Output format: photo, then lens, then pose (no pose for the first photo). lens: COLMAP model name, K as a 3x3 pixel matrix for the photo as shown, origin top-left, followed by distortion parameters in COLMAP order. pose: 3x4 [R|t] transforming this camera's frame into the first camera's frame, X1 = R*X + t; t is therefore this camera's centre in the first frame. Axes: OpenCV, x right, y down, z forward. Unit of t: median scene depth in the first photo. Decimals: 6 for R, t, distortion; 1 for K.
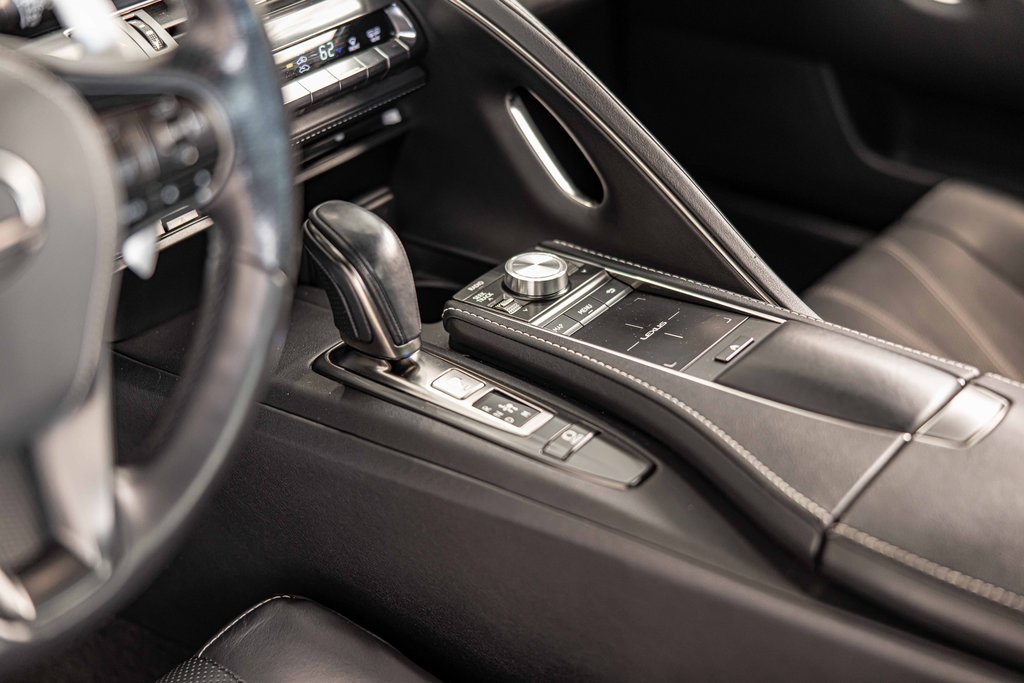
lens RADIAL K [[1748.4, 0, 512.0], [0, 1748.4, 341.5], [0, 0, 1]] dist [0.003632, 0.019856]
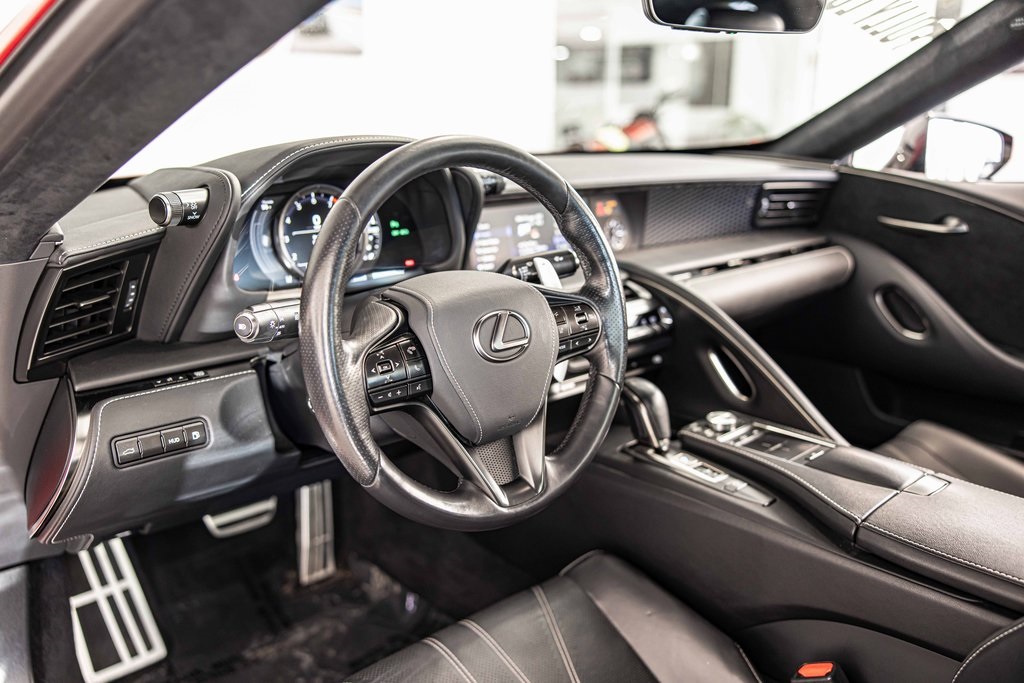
lens RADIAL K [[850.2, 0, 510.9], [0, 850.2, 330.7], [0, 0, 1]] dist [-0.007917, 0.006860]
pose [[0.976128, 0.043641, -0.212766, -0.023590], [-0.097424, 0.963505, -0.249333, 0.154899], [0.194120, 0.264110, 0.944756, -0.118700]]
